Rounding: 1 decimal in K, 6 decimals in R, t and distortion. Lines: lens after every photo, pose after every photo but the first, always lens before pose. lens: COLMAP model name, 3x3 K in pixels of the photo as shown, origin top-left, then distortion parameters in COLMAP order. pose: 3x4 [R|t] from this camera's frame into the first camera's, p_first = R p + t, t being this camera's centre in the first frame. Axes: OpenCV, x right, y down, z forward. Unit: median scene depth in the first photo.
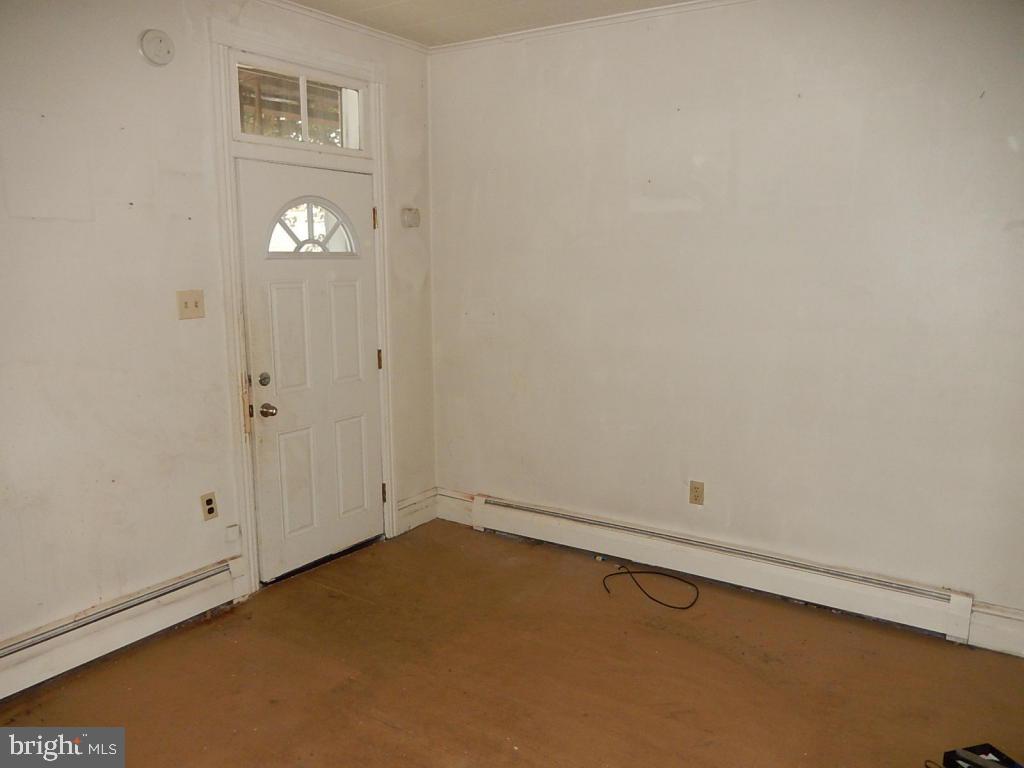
lens RADIAL K [[776.7, 0, 513.1], [0, 776.7, 375.8], [0, 0, 1]] dist [-0.017029, 0.004022]
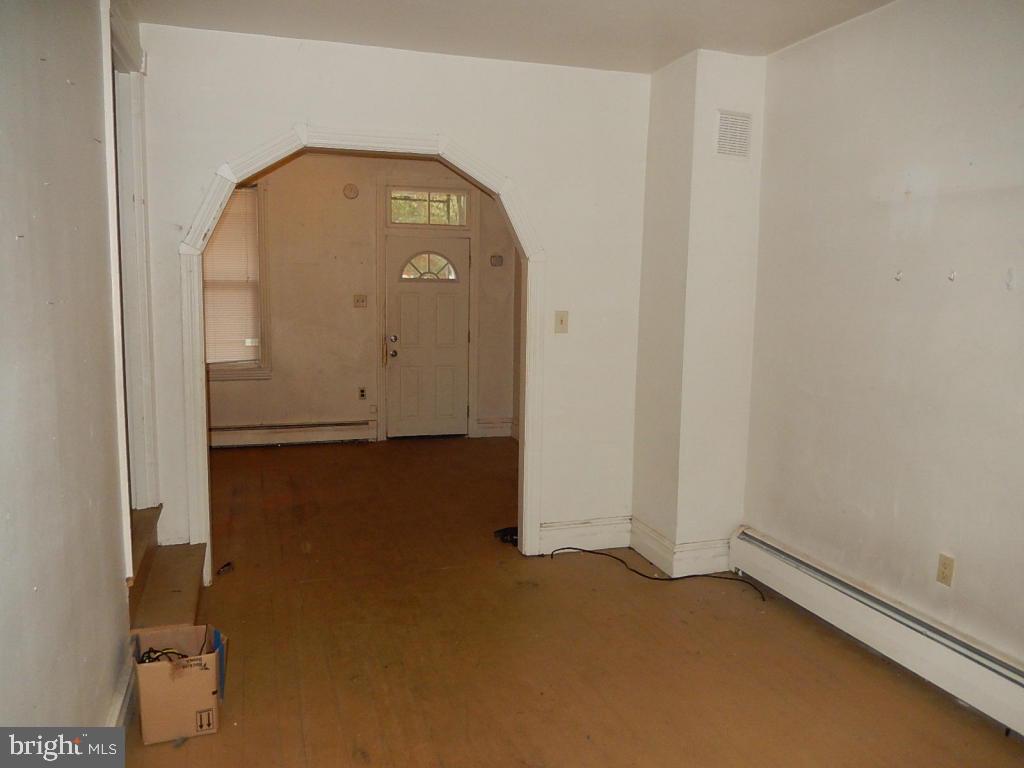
lens RADIAL K [[776.7, 0, 509.2], [0, 776.7, 392.3], [0, 0, 1]] dist [-0.017029, 0.004022]
pose [[0.761866, 0.099098, -0.640110, 1.268165], [-0.115804, 0.993145, 0.015921, 0.078939], [0.637299, 0.061997, 0.768119, -0.402437]]
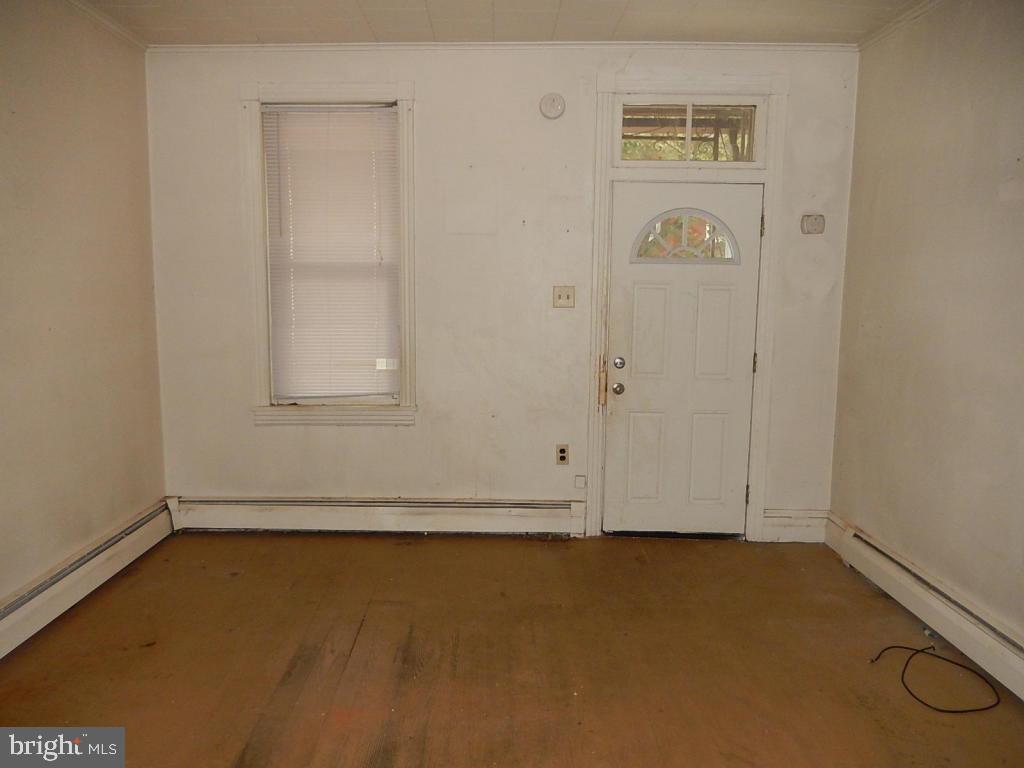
lens RADIAL K [[776.7, 0, 510.8], [0, 776.7, 381.1], [0, 0, 1]] dist [-0.017029, 0.004022]
pose [[0.537070, 0.112372, -0.836019, 0.595512], [-0.142202, 0.988964, 0.041577, 0.006424], [0.831465, 0.096554, 0.547123, 0.203327]]
